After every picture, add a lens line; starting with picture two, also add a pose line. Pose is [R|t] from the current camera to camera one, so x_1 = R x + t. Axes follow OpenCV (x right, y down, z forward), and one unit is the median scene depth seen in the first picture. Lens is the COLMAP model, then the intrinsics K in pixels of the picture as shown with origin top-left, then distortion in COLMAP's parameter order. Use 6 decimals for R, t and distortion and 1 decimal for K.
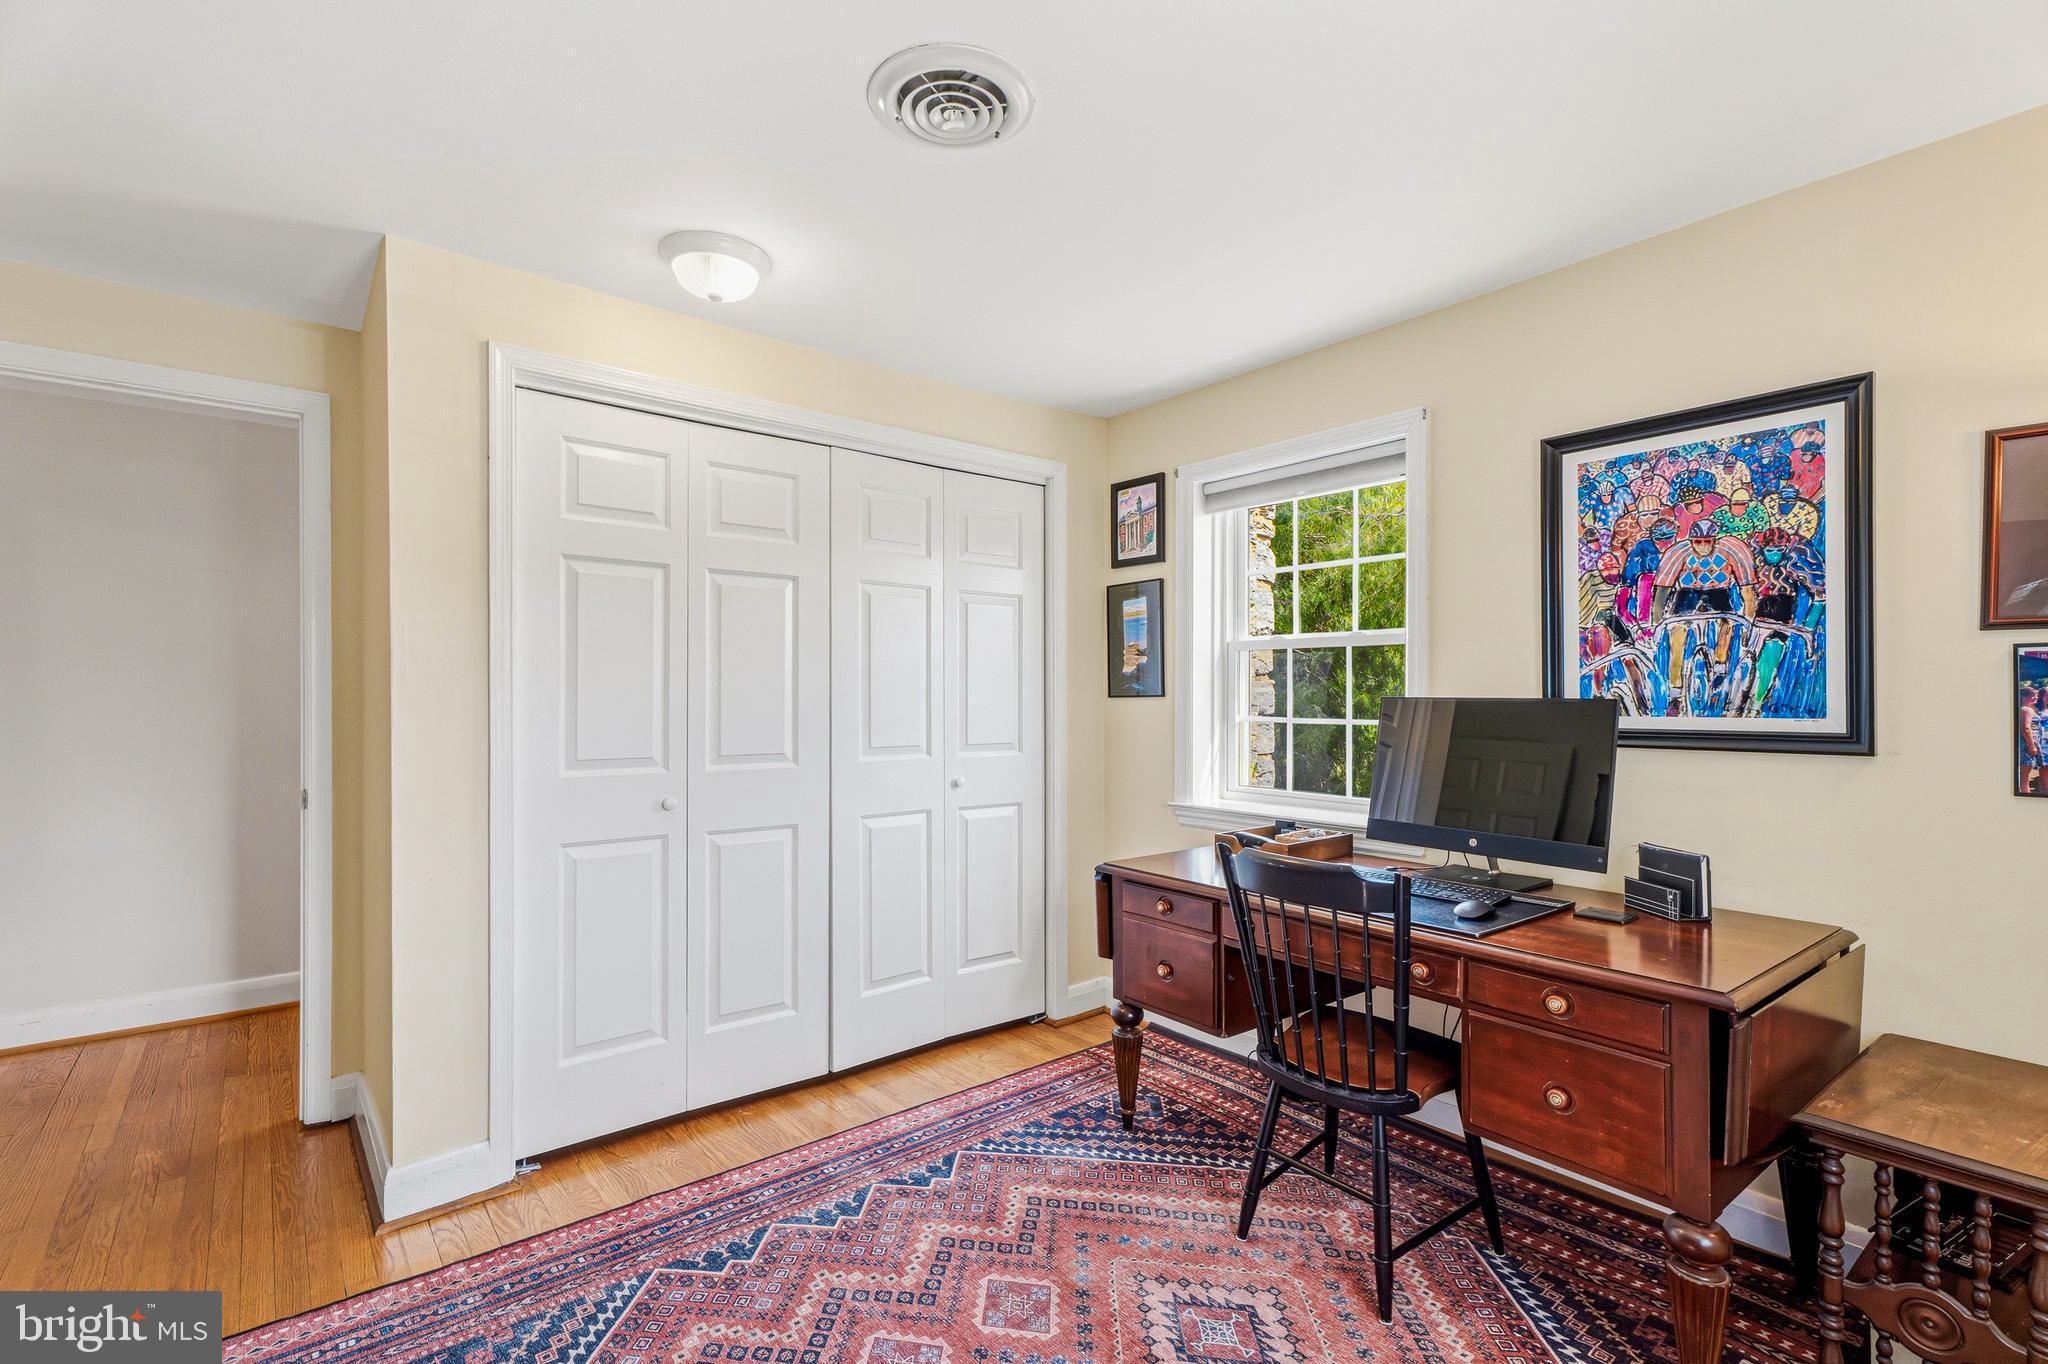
lens RADIAL K [[938.5, 0, 1019.3], [0, 938.5, 695.4], [0, 0, 1]] dist [0.000642, -0.000216]
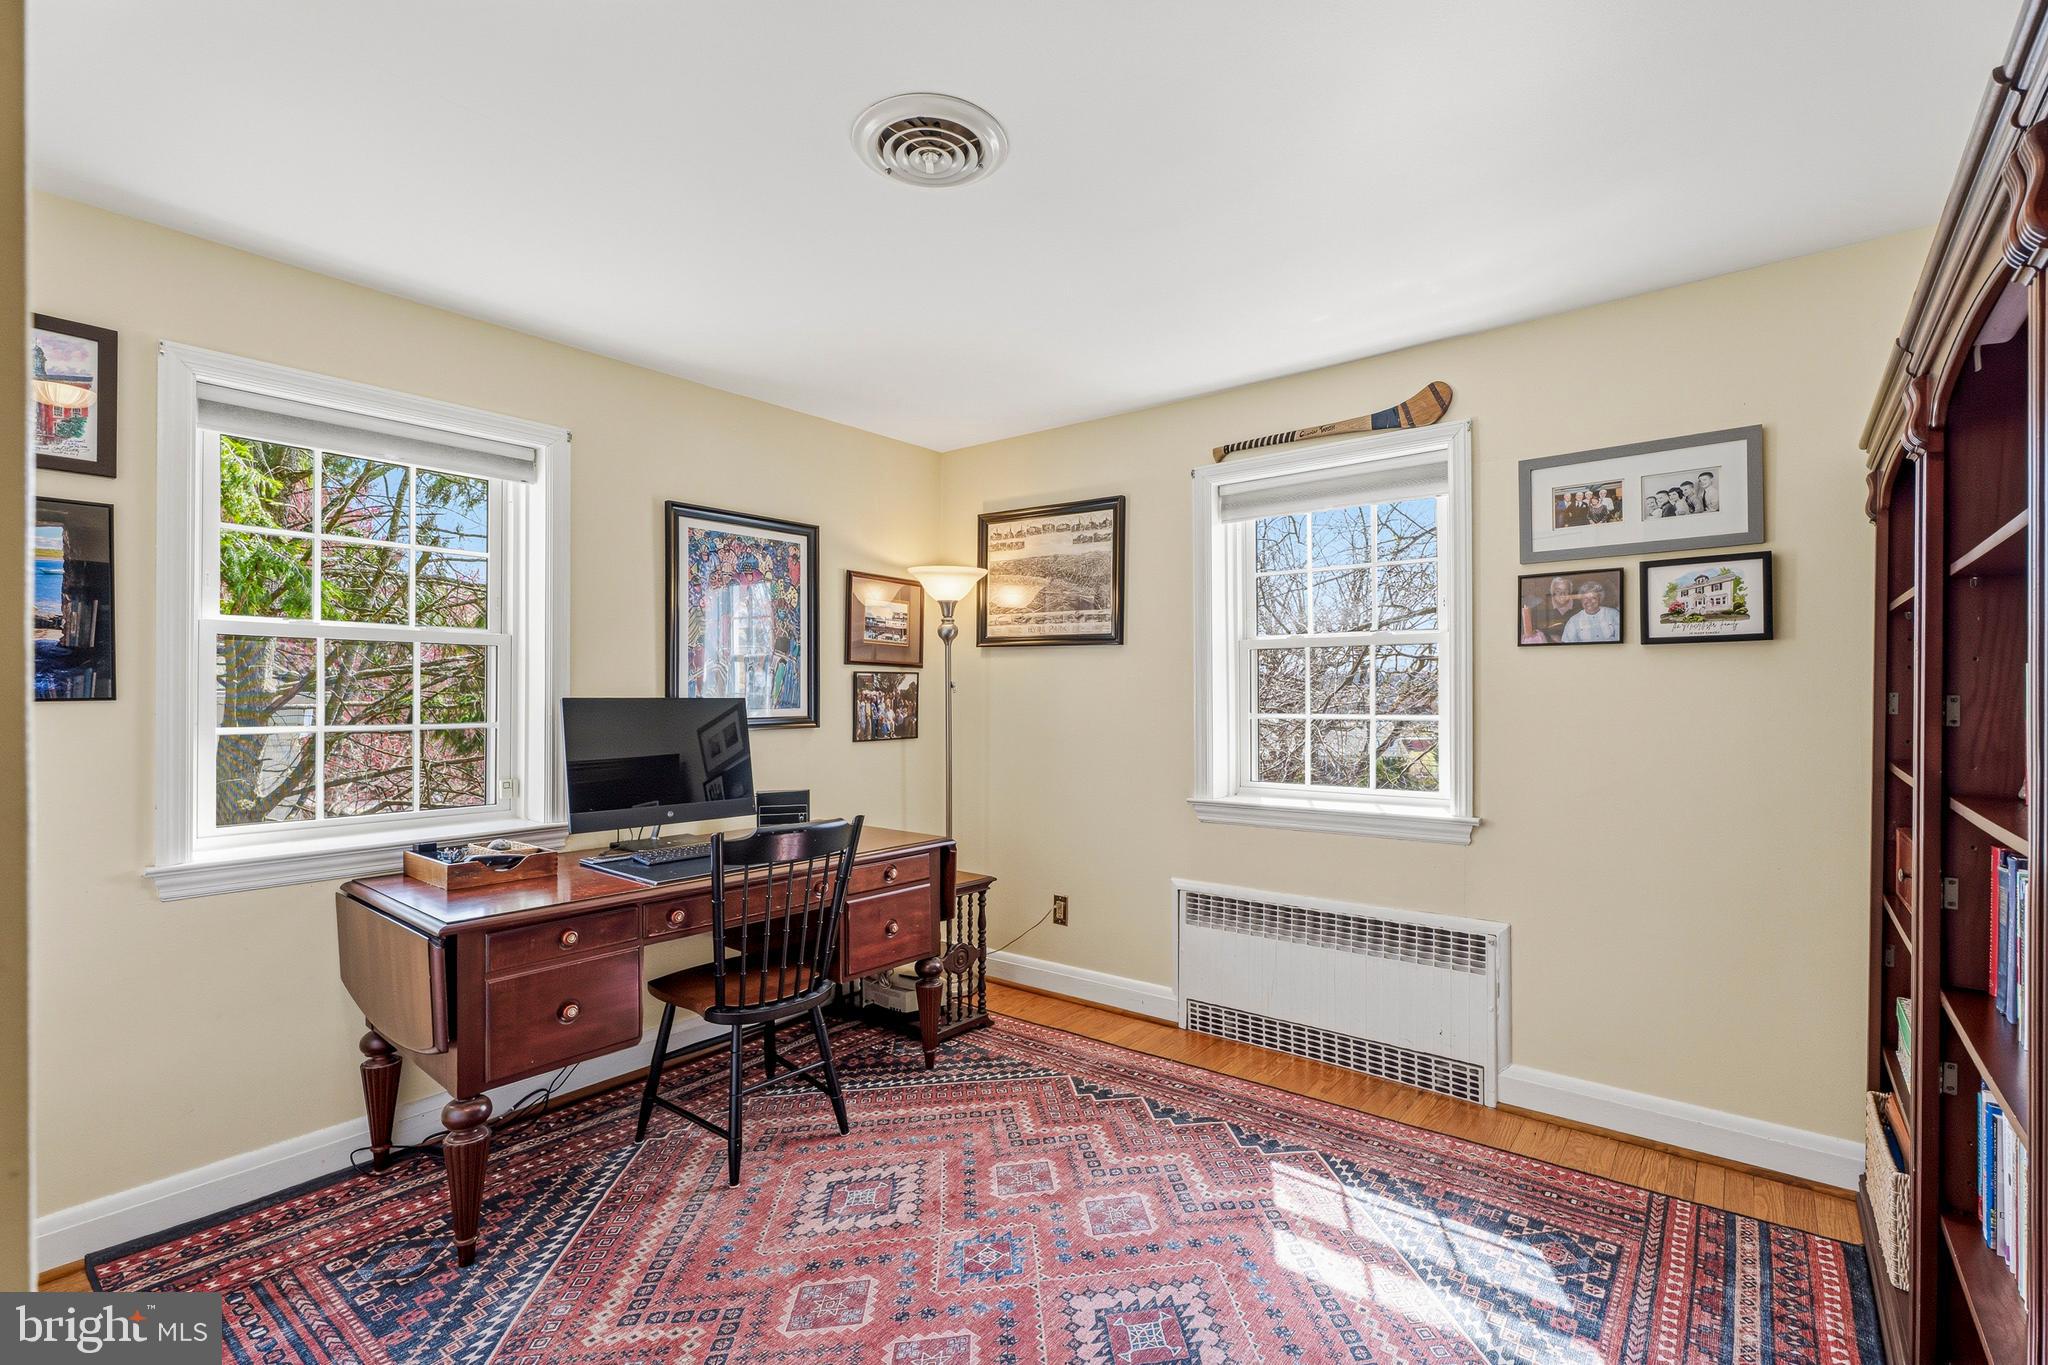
lens RADIAL K [[938.5, 0, 1019.7], [0, 938.5, 685.8], [0, 0, 1]] dist [0.000642, -0.000216]
pose [[-0.228491, 0.008861, 0.973506, -0.864436], [0.002307, 0.999961, -0.008560, -0.002167], [-0.973543, 0.000290, -0.228502, 0.864595]]
